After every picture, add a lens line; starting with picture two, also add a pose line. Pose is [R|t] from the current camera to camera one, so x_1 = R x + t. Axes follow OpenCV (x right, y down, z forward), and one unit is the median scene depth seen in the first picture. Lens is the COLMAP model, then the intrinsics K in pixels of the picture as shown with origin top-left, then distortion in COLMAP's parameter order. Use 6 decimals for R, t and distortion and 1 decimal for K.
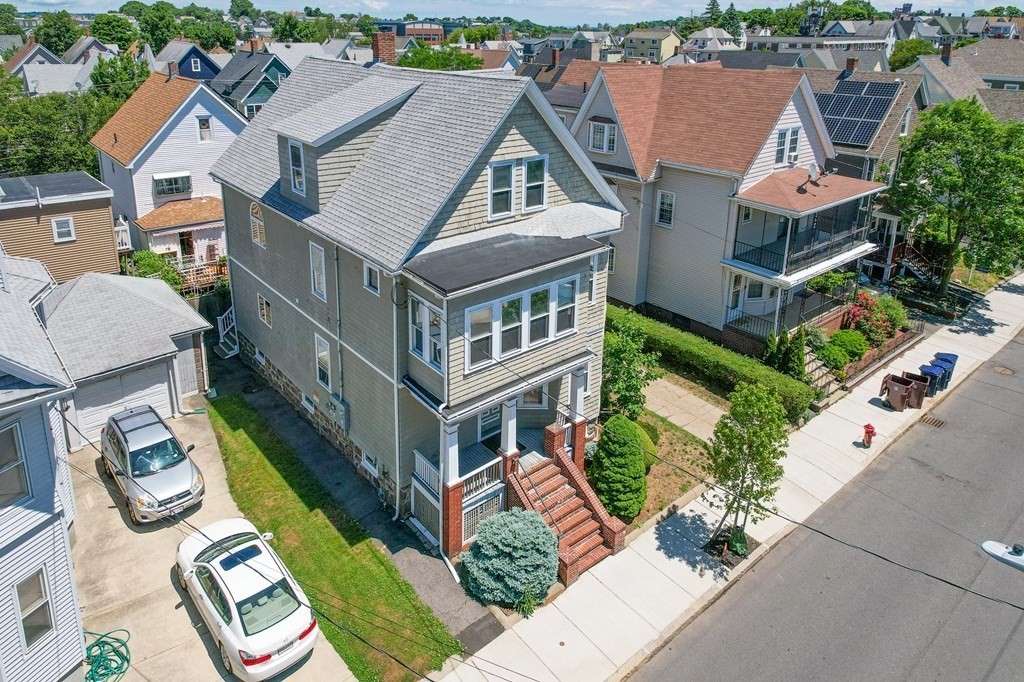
lens RADIAL K [[685.1, 0, 510.2], [0, 685.1, 217.1], [0, 0, 1]] dist [0.046799, -0.000066]
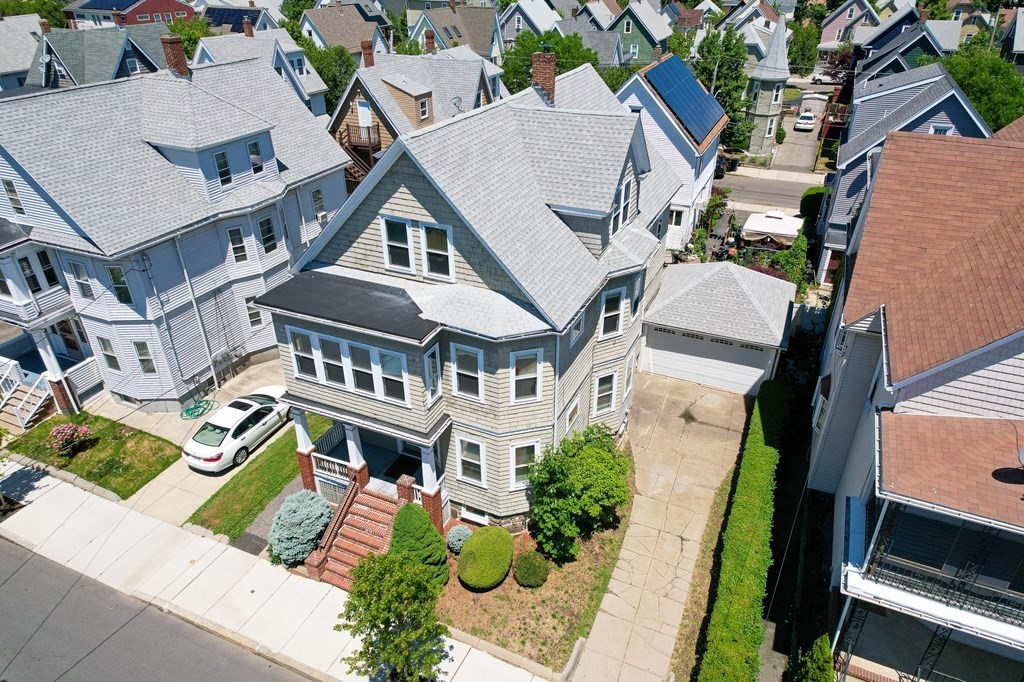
lens RADIAL K [[659.7, 0, 512.0], [0, 659.7, 341.0], [0, 0, 1]] dist [0.051951, -0.001443]
pose [[0.428243, 0.435884, -0.791589, 0.883104], [-0.232345, 0.899638, 0.369684, -0.308355], [0.873283, 0.025608, 0.486539, 0.679072]]
